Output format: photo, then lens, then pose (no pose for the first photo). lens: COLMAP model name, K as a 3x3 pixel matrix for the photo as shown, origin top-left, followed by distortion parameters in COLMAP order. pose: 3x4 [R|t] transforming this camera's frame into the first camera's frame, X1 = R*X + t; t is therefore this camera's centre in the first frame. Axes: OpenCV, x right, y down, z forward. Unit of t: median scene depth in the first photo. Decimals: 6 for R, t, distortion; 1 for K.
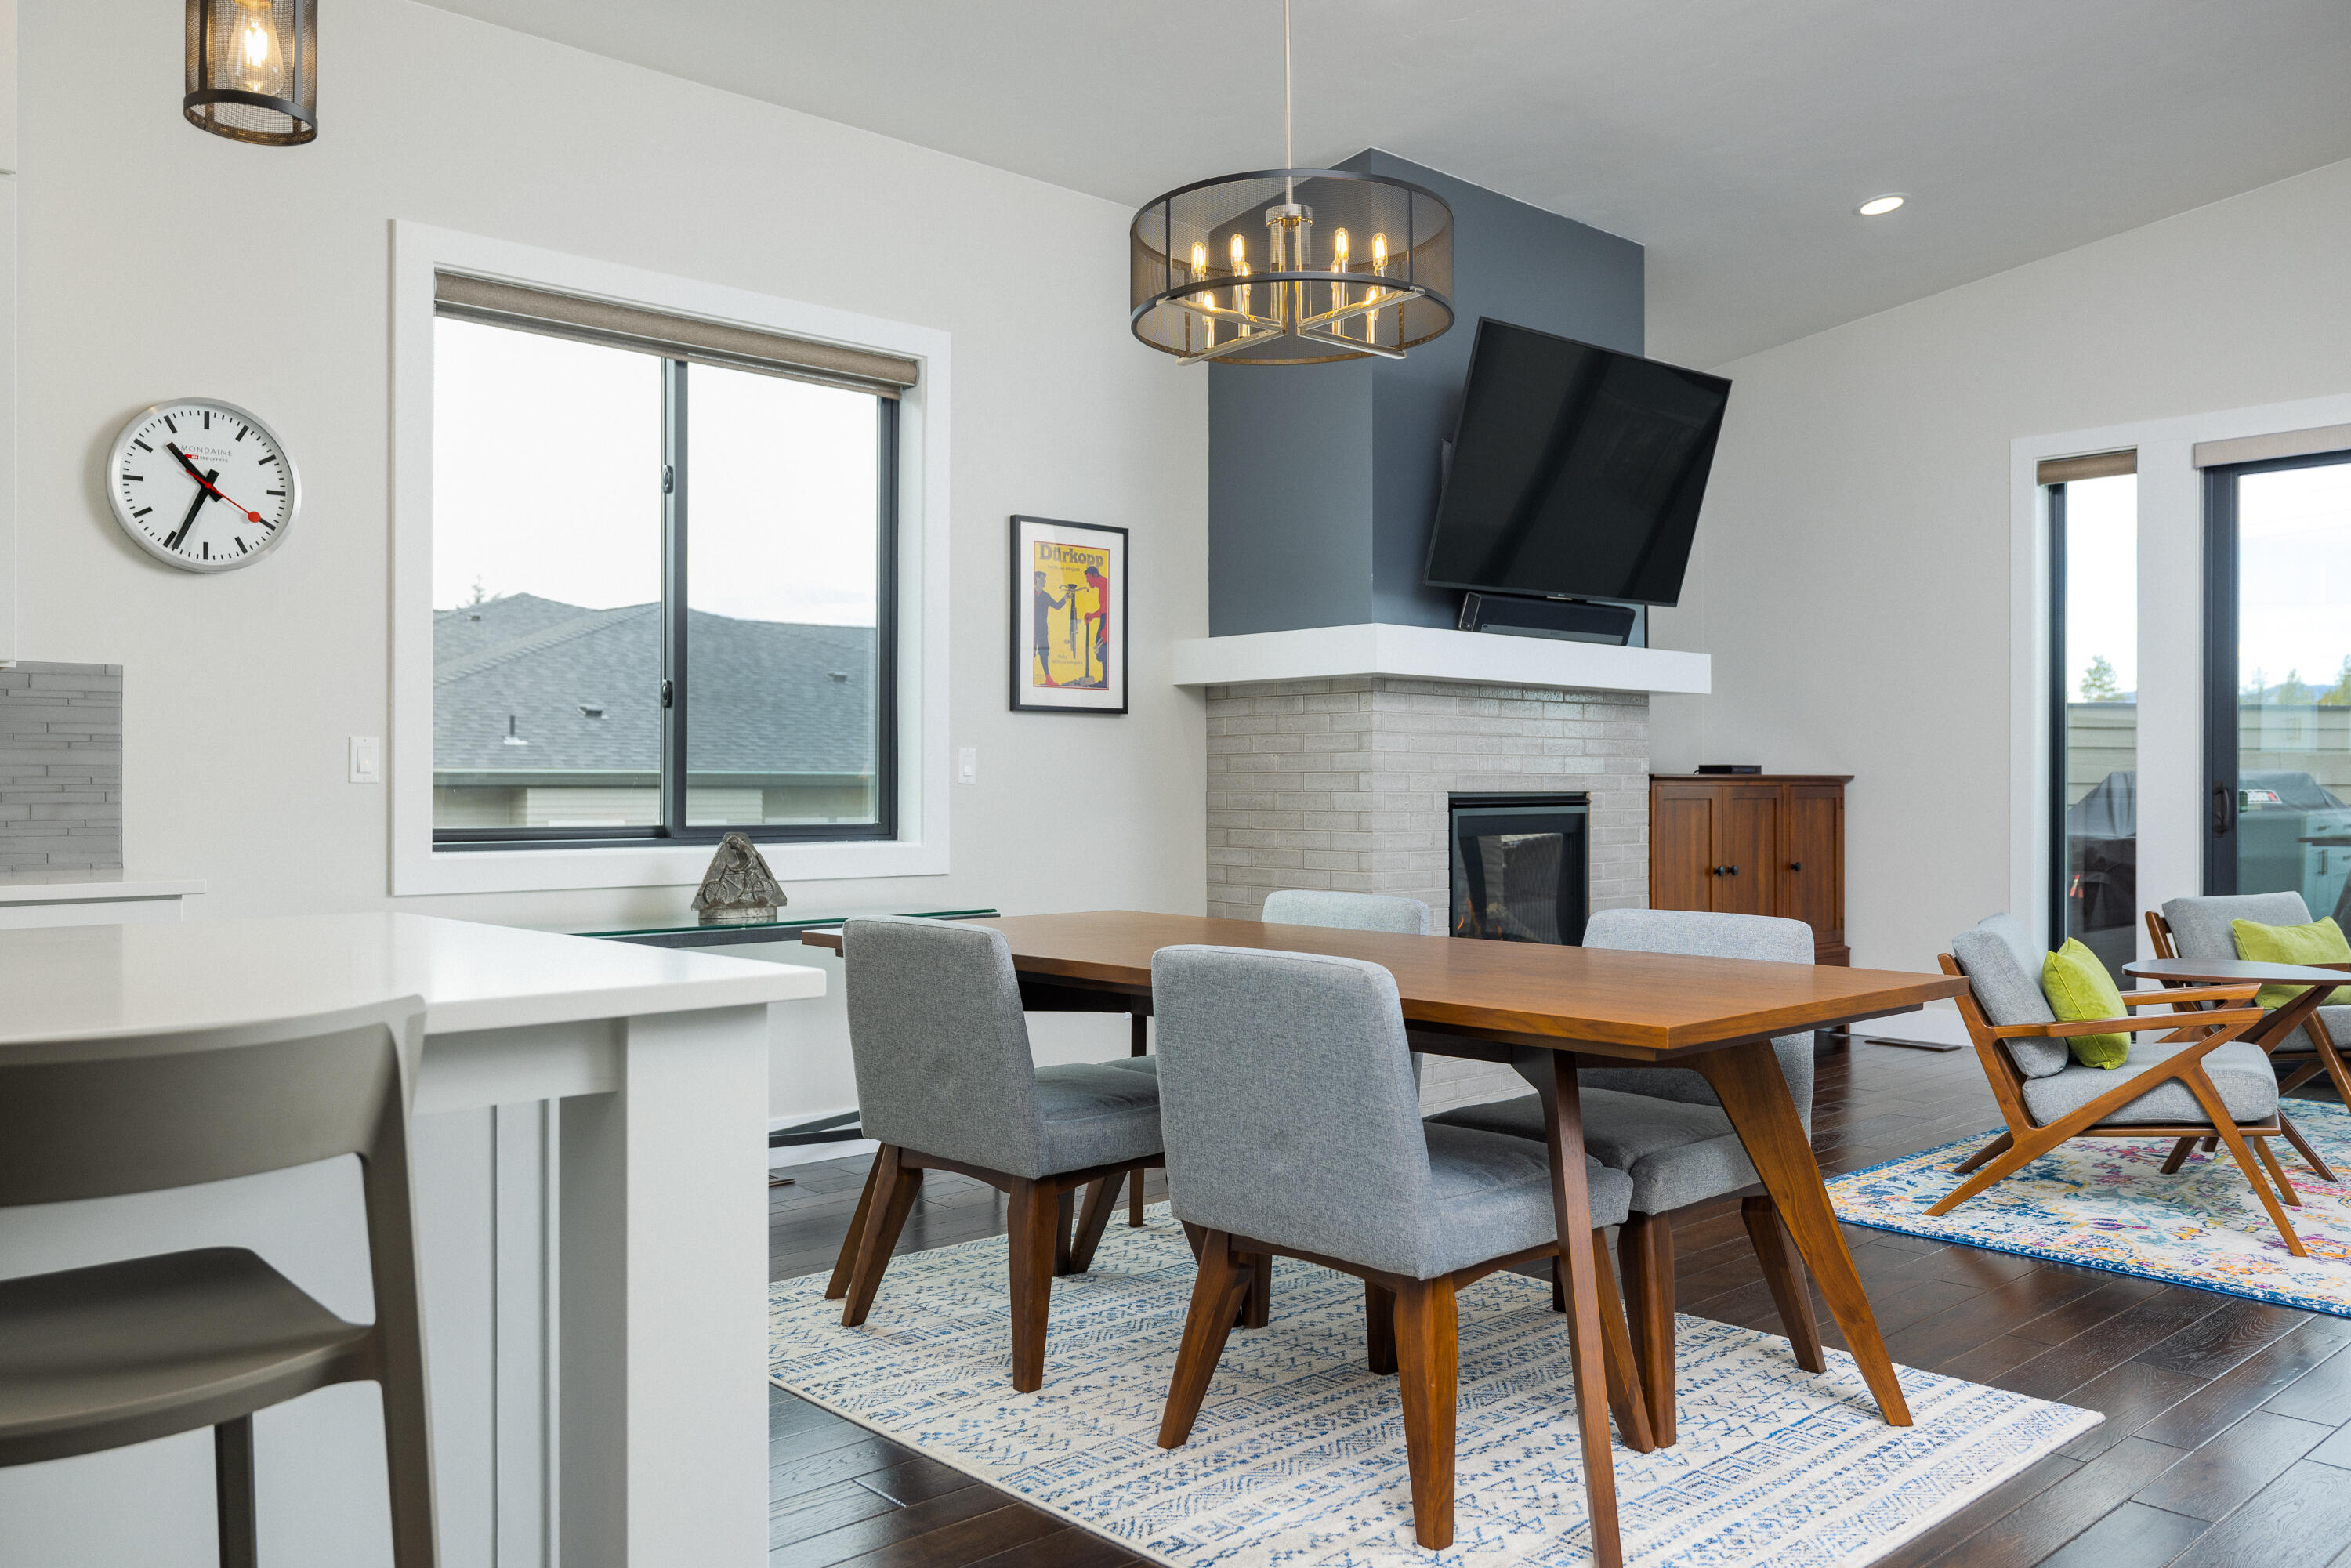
lens RADIAL K [[1814.1, 0, 1175.5], [0, 1814.1, 784.0], [0, 0, 1]] dist [-0.000173, 0.000881]
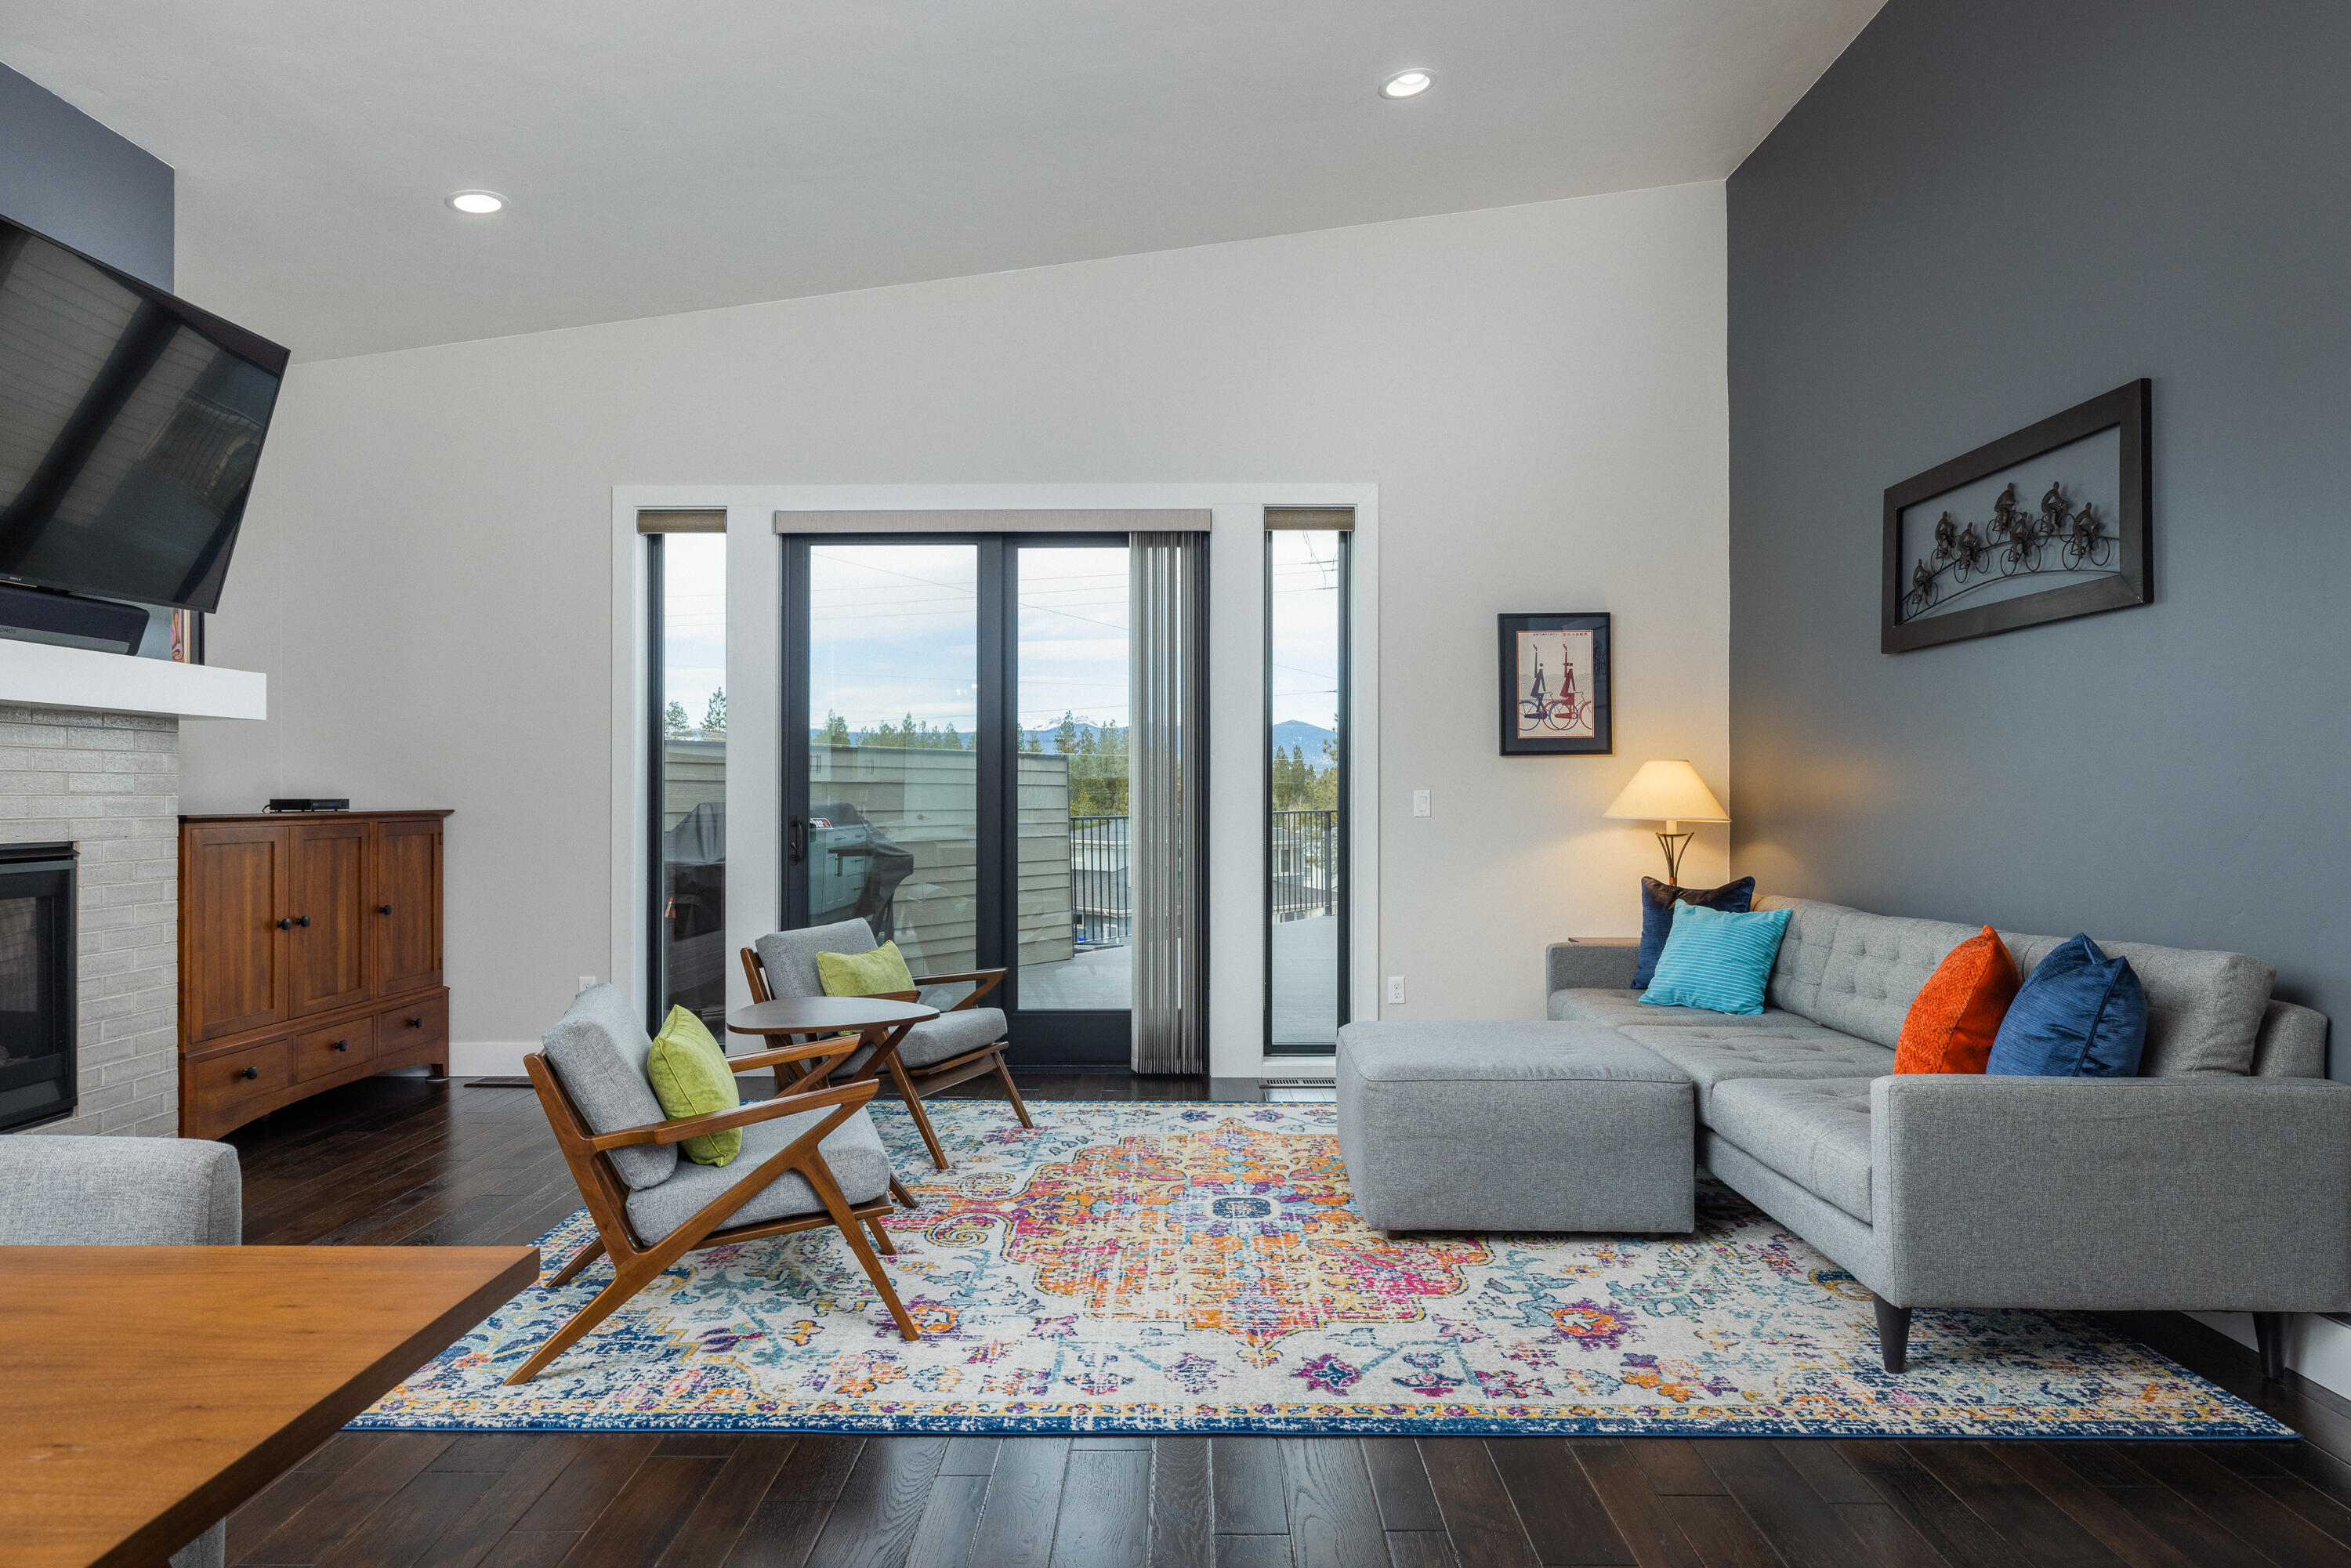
lens RADIAL K [[1384.0, 0, 1175.5], [0, 1384.0, 784.0], [0, 0, 1]] dist [-0.003275, -0.000963]
pose [[0.683108, 0.004638, 0.730303, 0.133168], [0.001373, 0.999970, -0.007635, -0.016732], [-0.730316, 0.006218, 0.683081, 0.290662]]
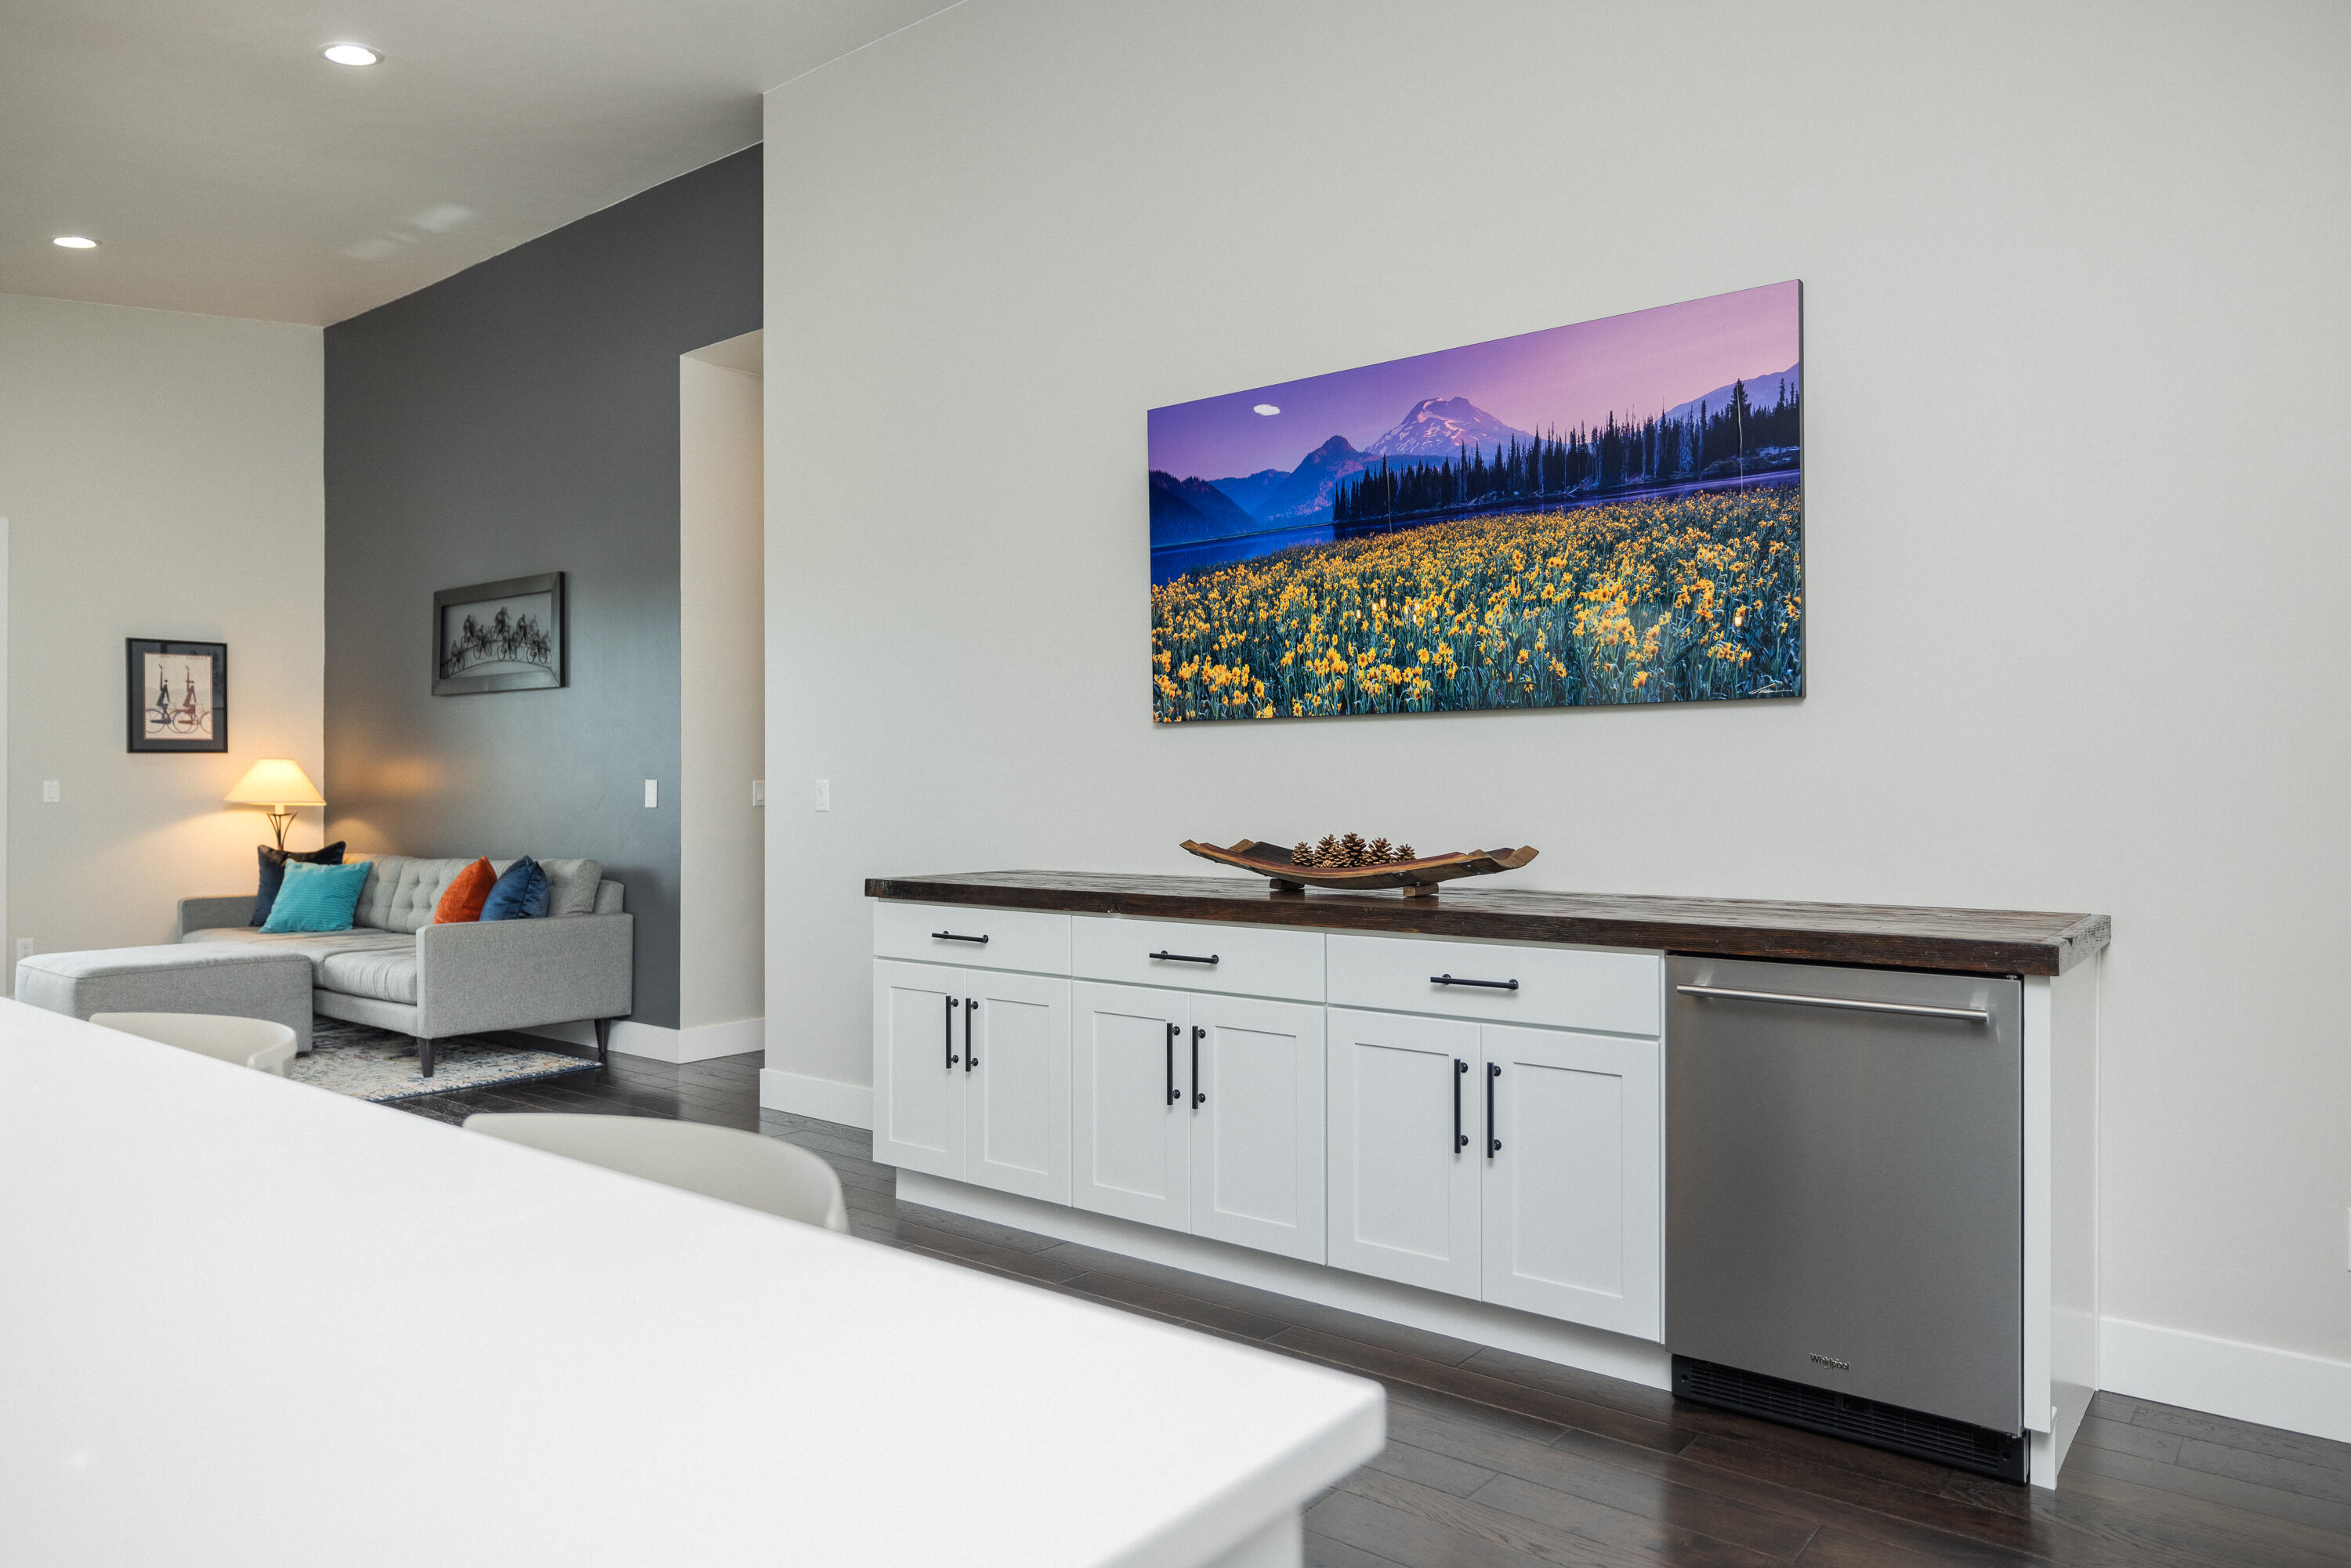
lens RADIAL K [[1513.9, 0, 1175.5], [0, 1513.9, 784.0], [0, 0, 1]] dist [-0.004539, -0.000592]
pose [[-0.161600, 0.000033, 0.986856, -0.458645], [-0.000724, 1.000000, -0.000152, -0.016945], [-0.986856, -0.000739, -0.161600, 0.096801]]
